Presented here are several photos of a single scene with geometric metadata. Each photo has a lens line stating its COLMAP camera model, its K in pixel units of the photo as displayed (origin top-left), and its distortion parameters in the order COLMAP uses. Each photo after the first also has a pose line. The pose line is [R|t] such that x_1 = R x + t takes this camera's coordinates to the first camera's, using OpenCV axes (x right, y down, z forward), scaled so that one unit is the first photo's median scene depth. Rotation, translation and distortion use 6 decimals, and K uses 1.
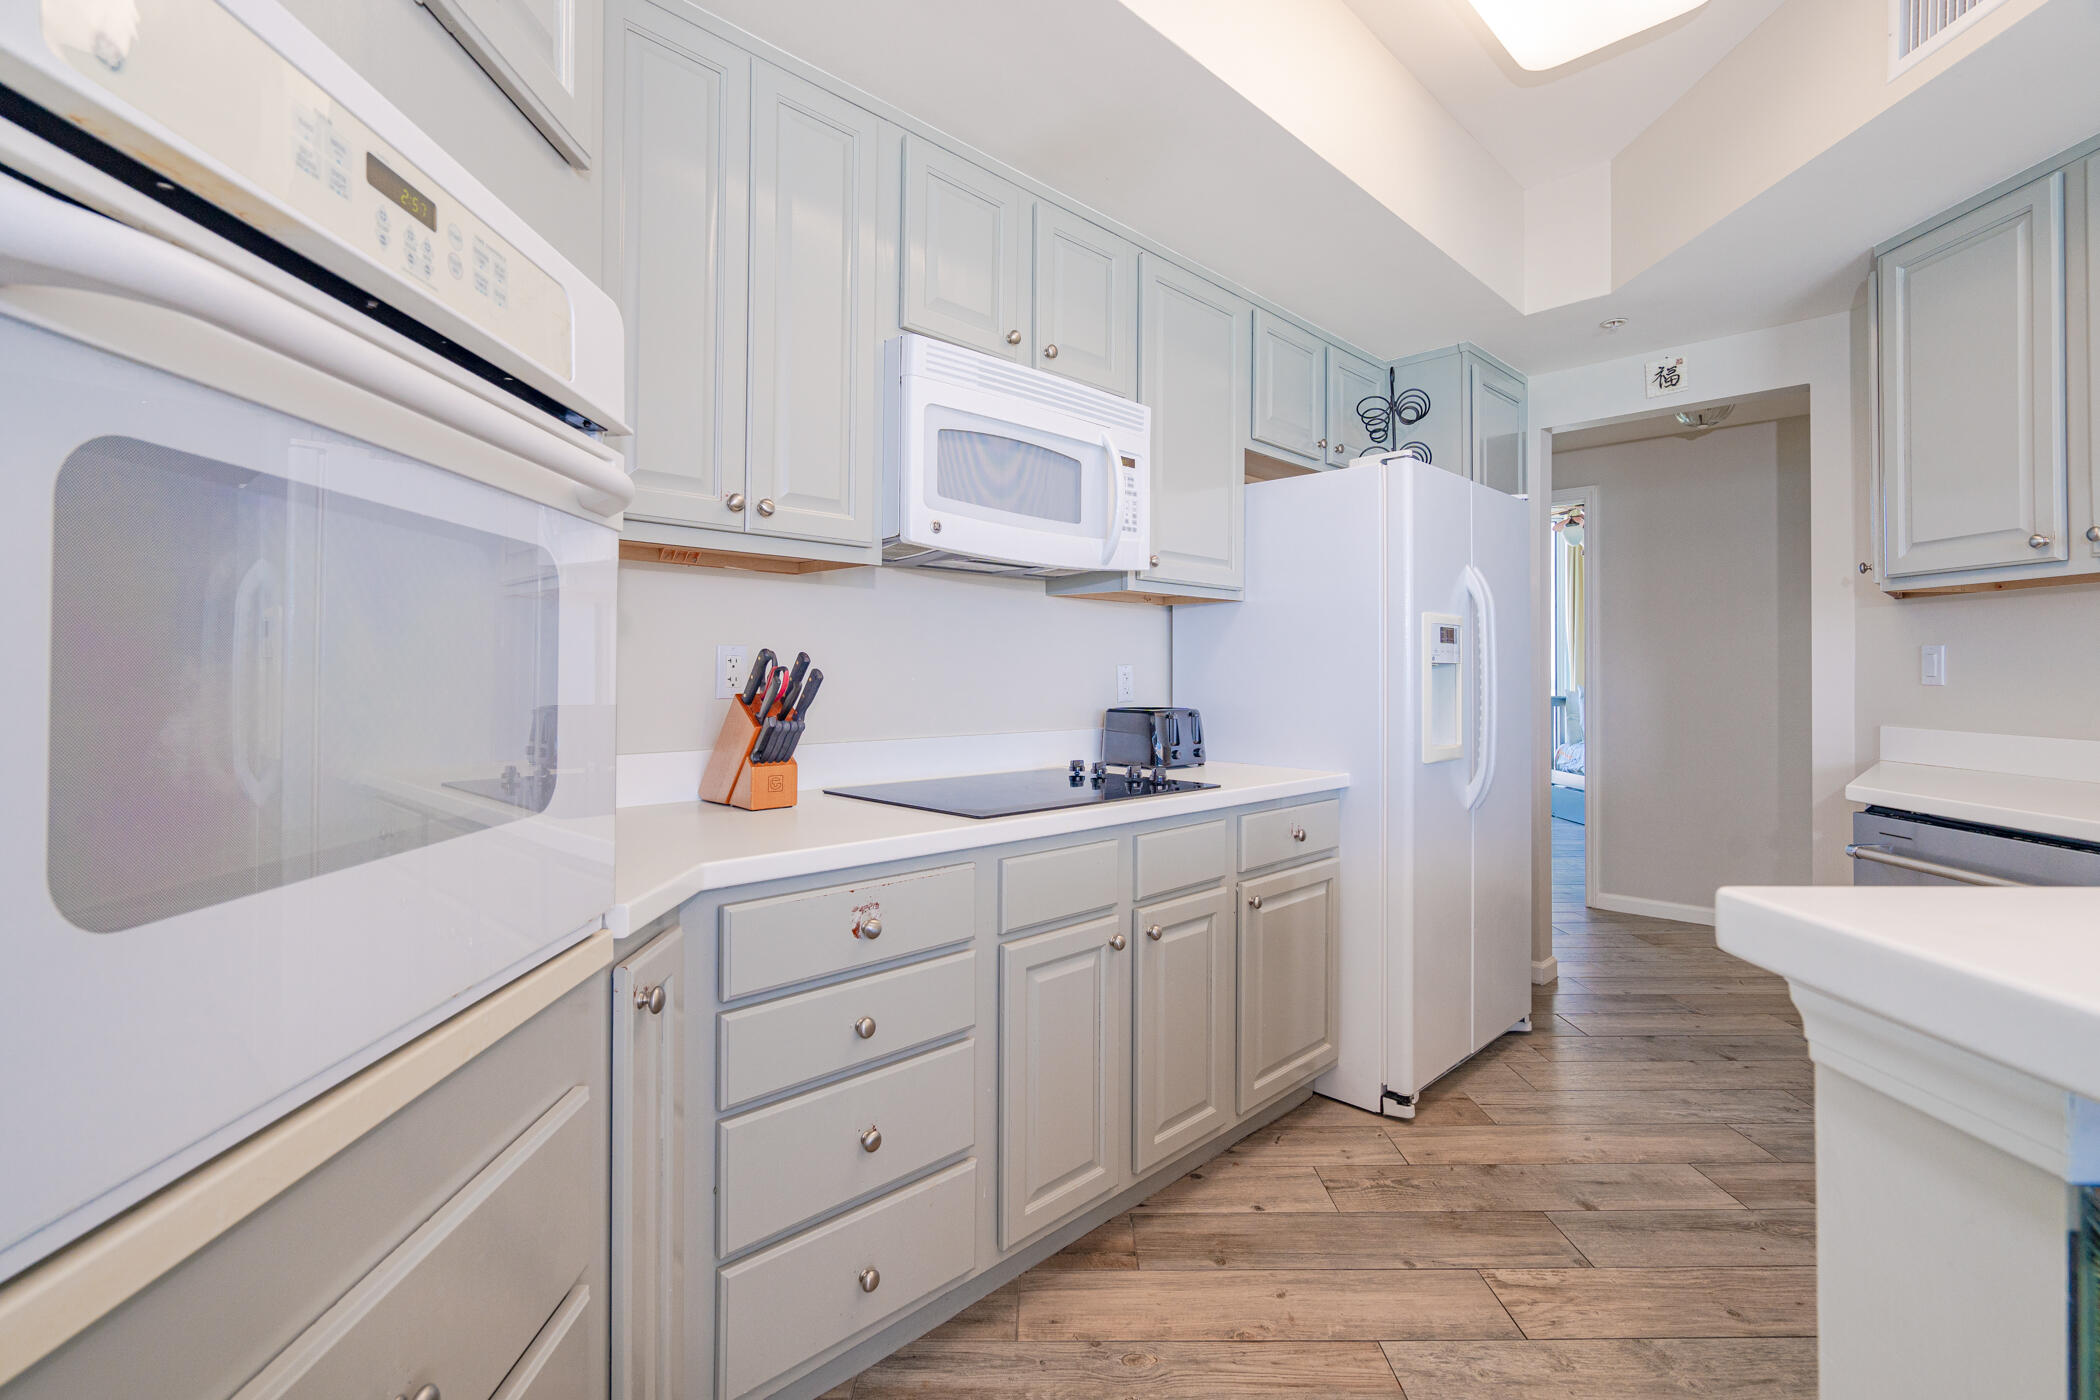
lens RADIAL K [[952.9, 0, 1049.9], [0, 952.9, 679.8], [0, 0, 1]] dist [-0.002940, 0.000927]
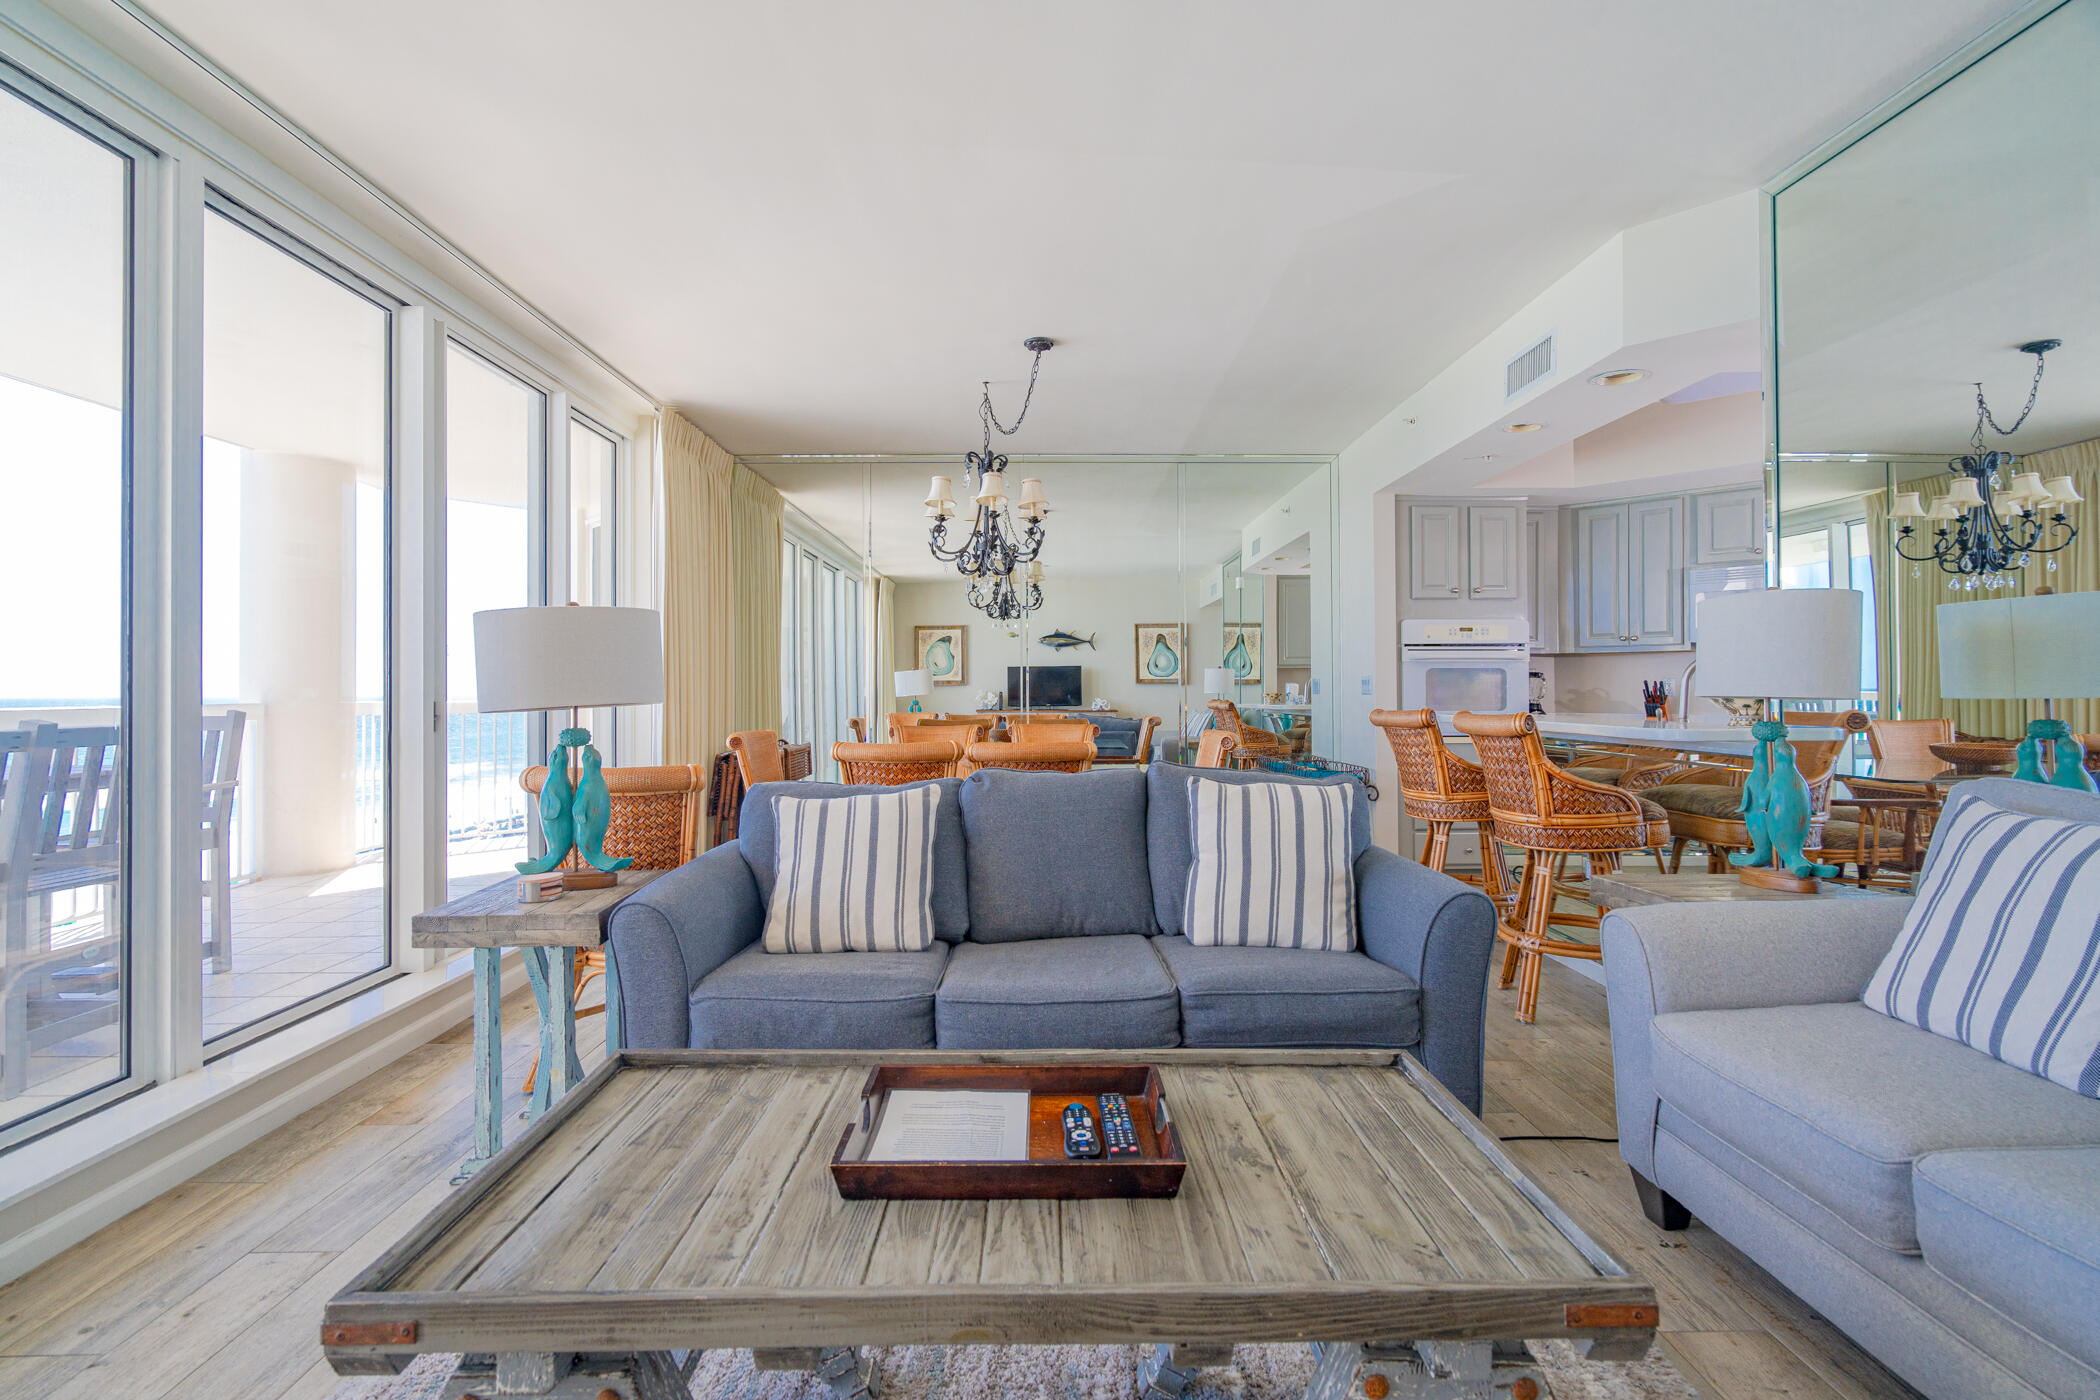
lens RADIAL K [[952.9, 0, 1049.9], [0, 952.9, 679.8], [0, 0, 1]] dist [-0.002940, 0.000927]
pose [[-0.008083, -0.014788, -0.999858, 1.881161], [-0.002943, 0.999887, -0.014765, 0.010316], [0.999963, 0.002823, -0.008125, -0.619500]]
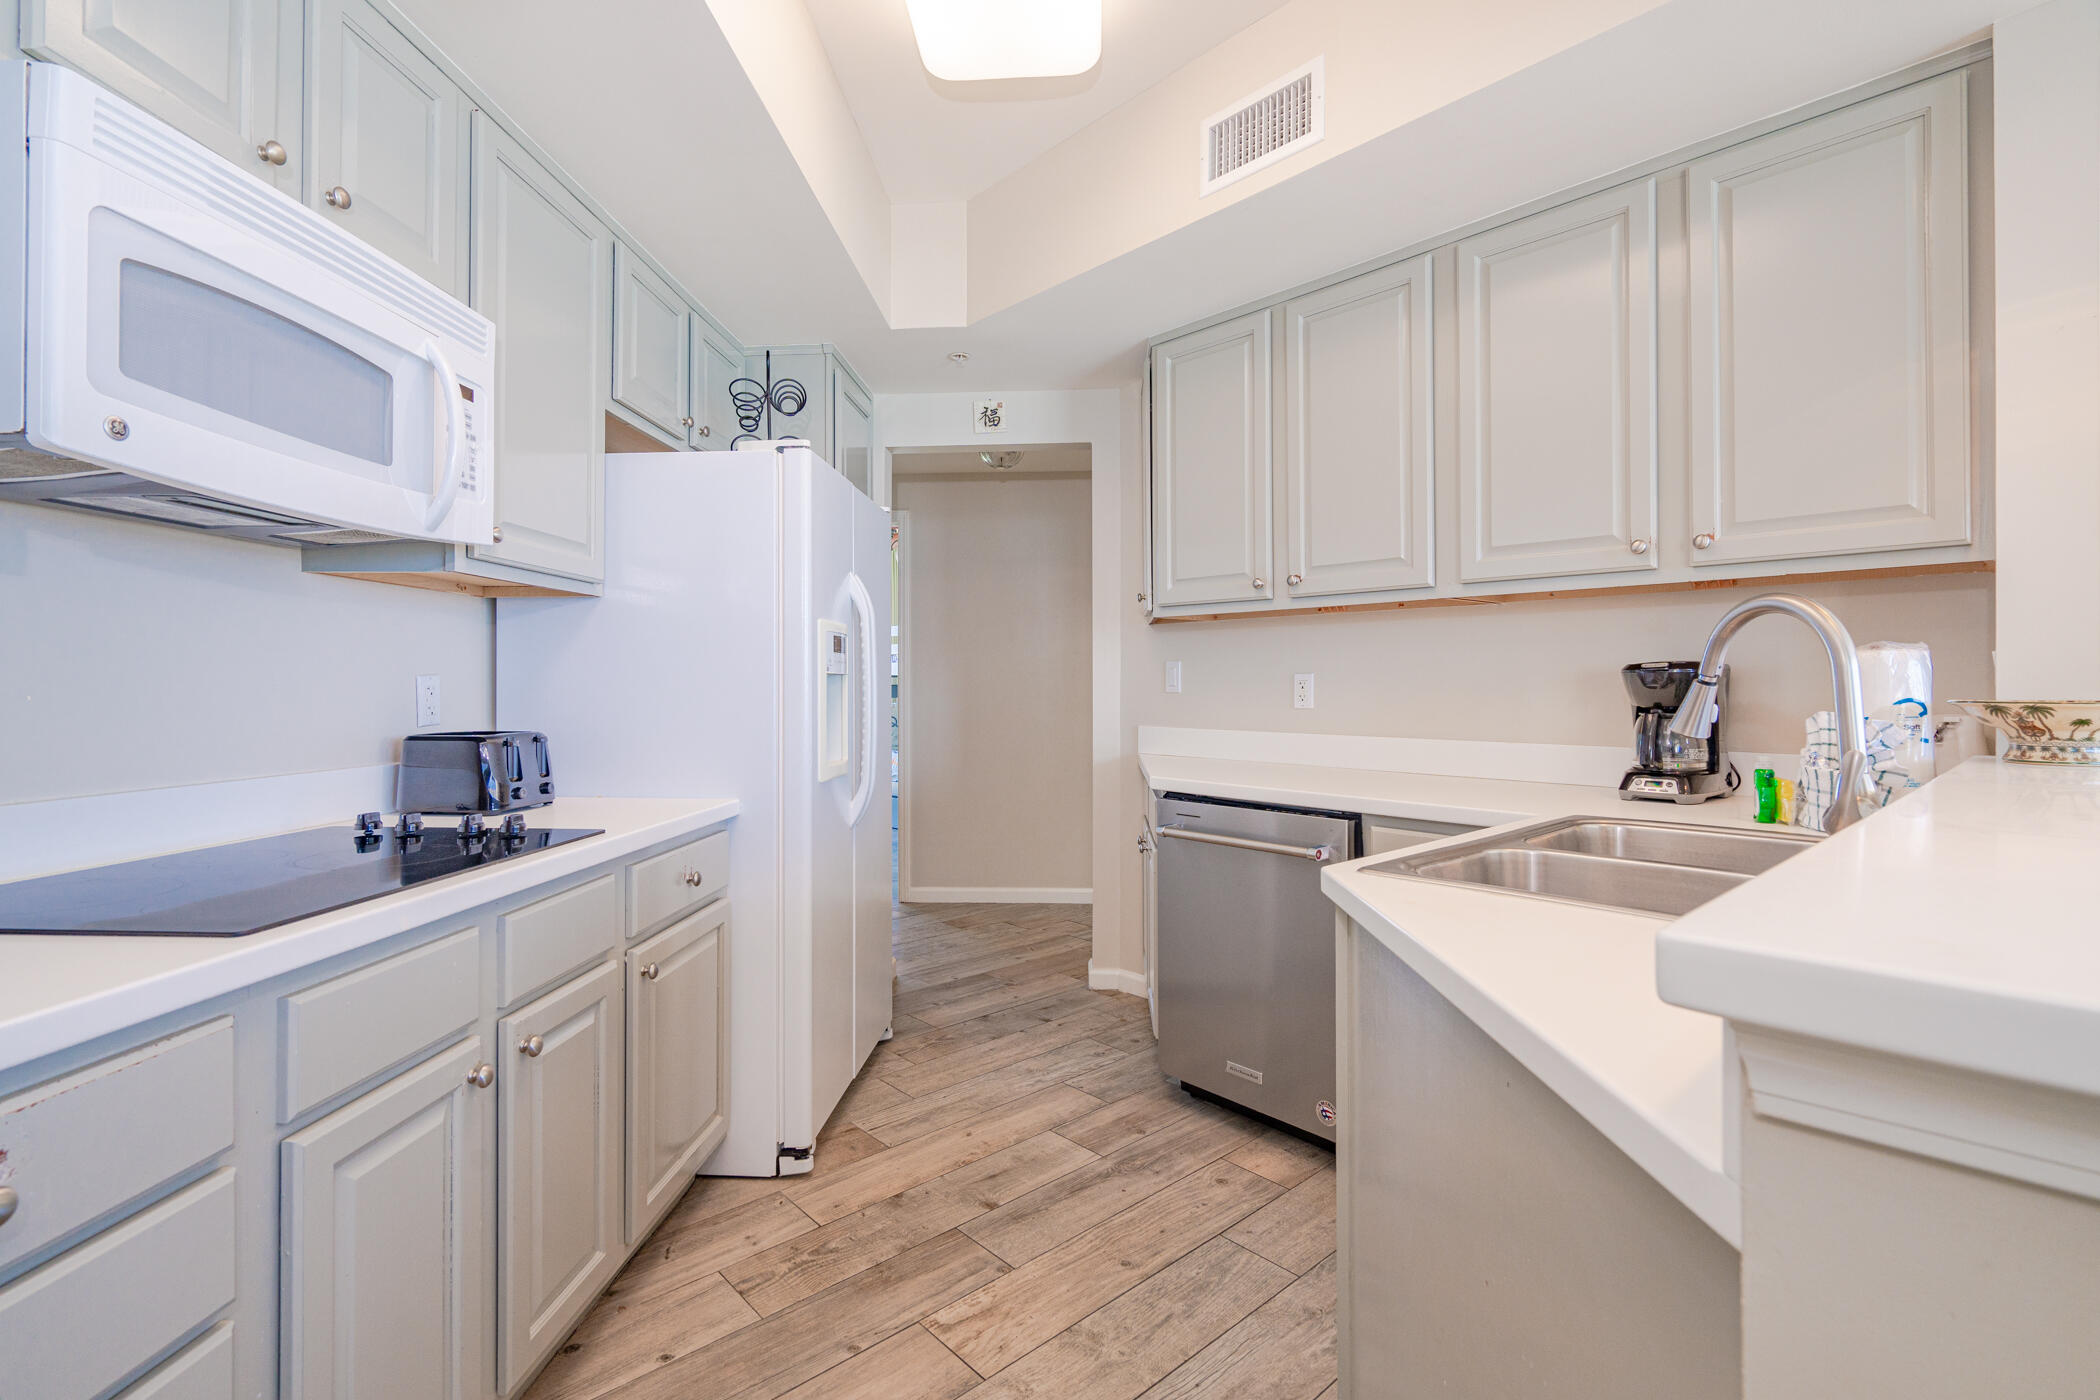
lens RADIAL K [[966.7, 0, 1048.9], [0, 966.7, 684.1], [0, 0, 1]] dist [-0.003379, 0.004651]
pose [[0.752350, -0.003444, 0.658754, -0.059107], [0.008875, 0.999949, -0.004908, -0.001038], [-0.658704, 0.009539, 0.752342, 0.147774]]
